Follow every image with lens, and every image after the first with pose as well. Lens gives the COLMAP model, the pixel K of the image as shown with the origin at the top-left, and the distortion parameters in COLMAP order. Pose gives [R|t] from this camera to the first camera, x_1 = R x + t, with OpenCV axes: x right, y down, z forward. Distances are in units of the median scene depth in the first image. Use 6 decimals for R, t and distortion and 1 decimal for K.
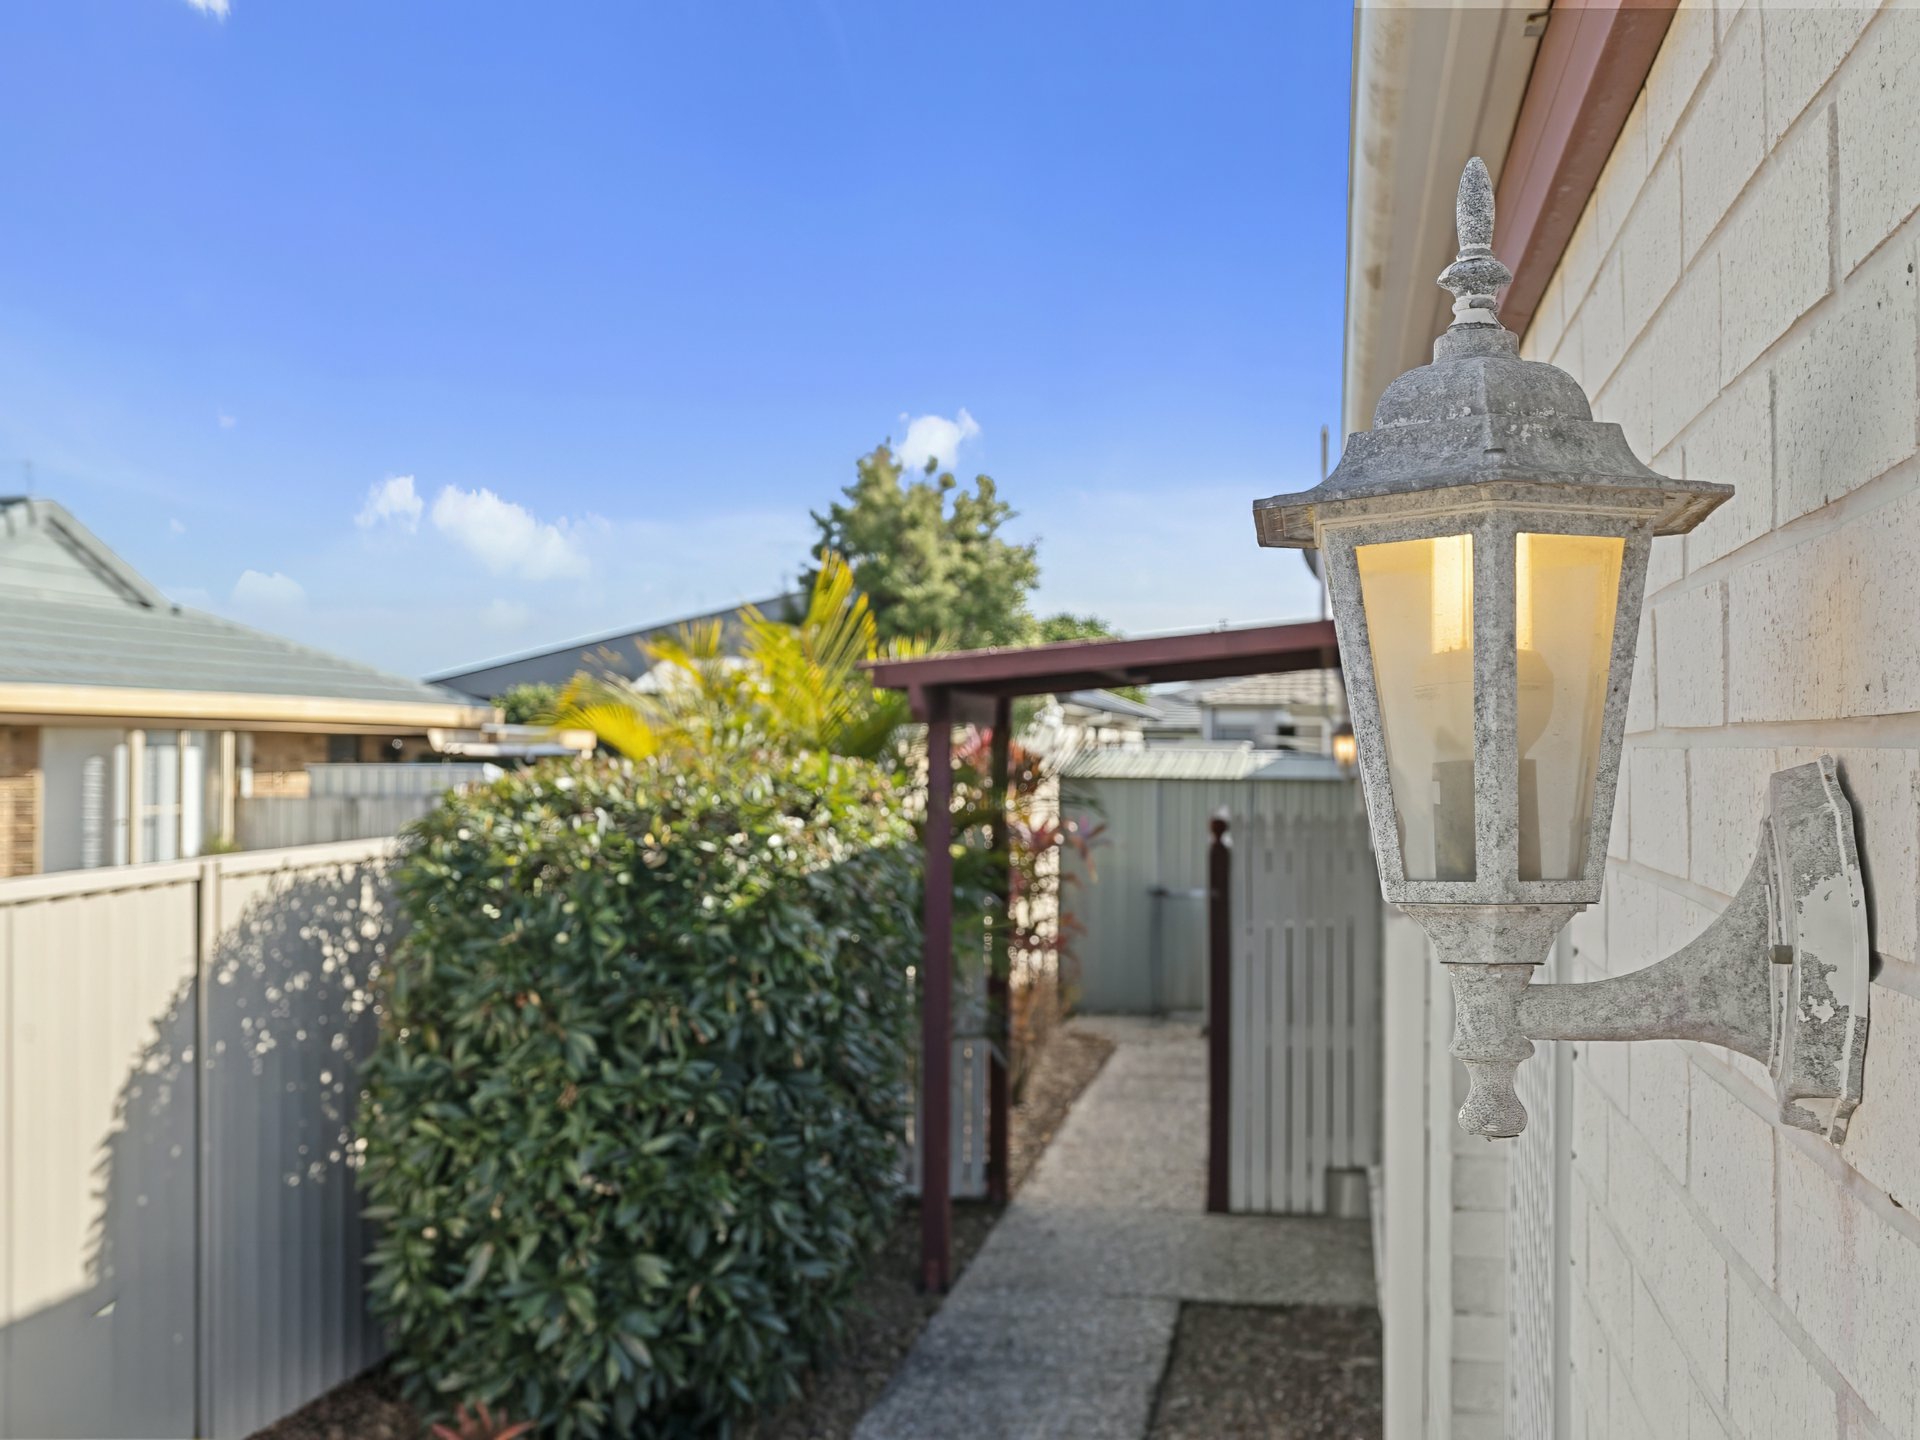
lens RADIAL K [[2159.8, 0, 959.5], [0, 2159.8, 721.0], [0, 0, 1]] dist [-0.002368, 0.000000]
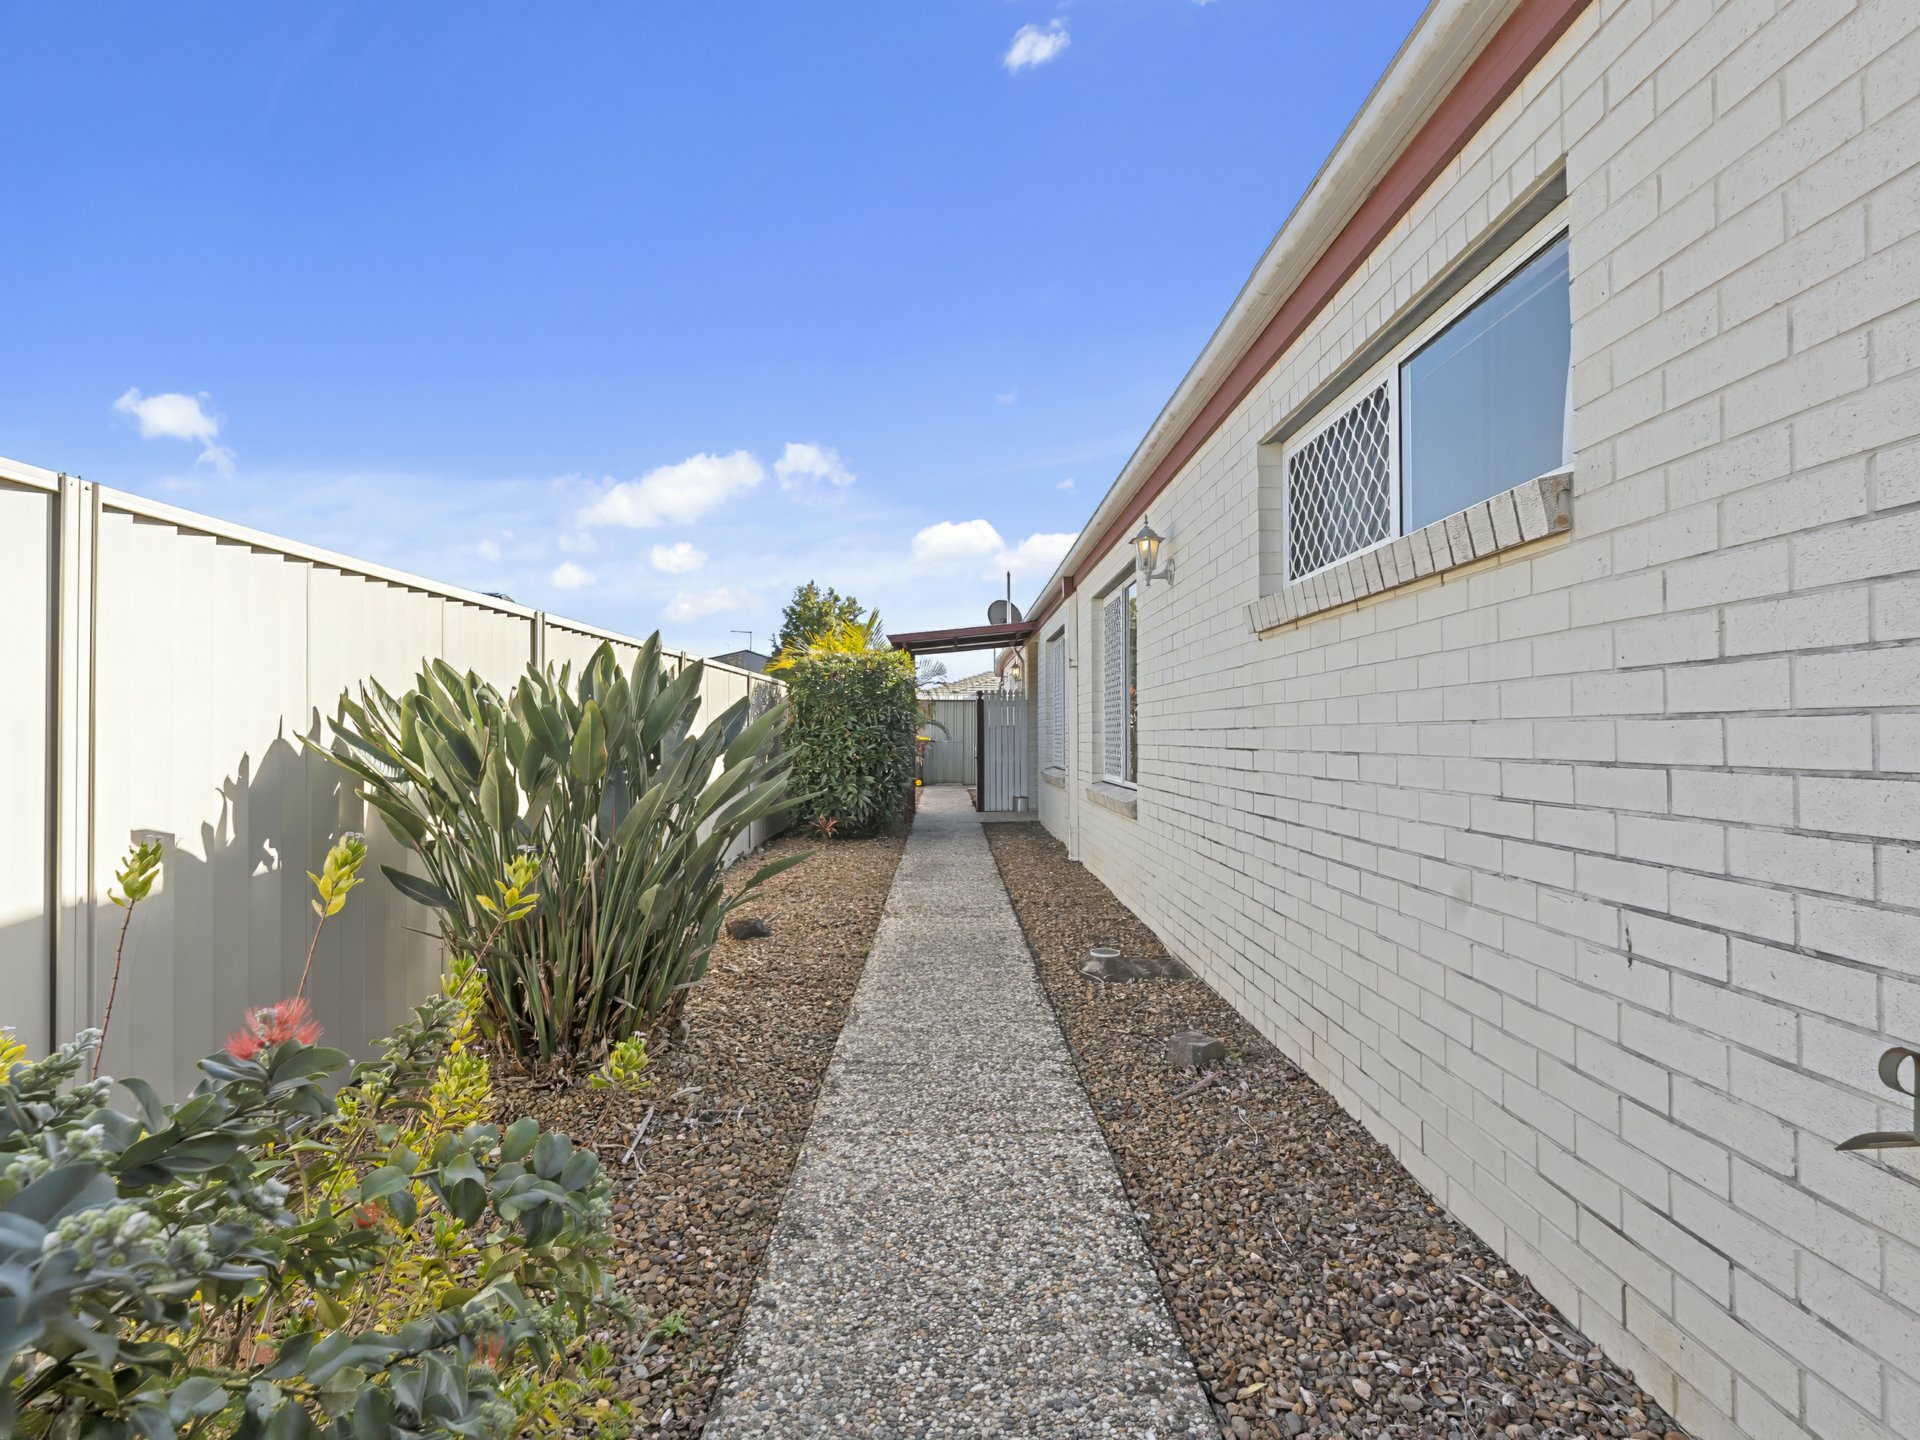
lens RADIAL K [[952.2, 0, 959.1], [0, 952.2, 725.2], [0, 0, 1]] dist [0.002416, 0.001325]
pose [[0.983020, -0.004842, 0.183436, -0.082602], [0.003917, 0.999978, 0.005404, 0.041986], [-0.183458, -0.004594, 0.983017, -0.191126]]
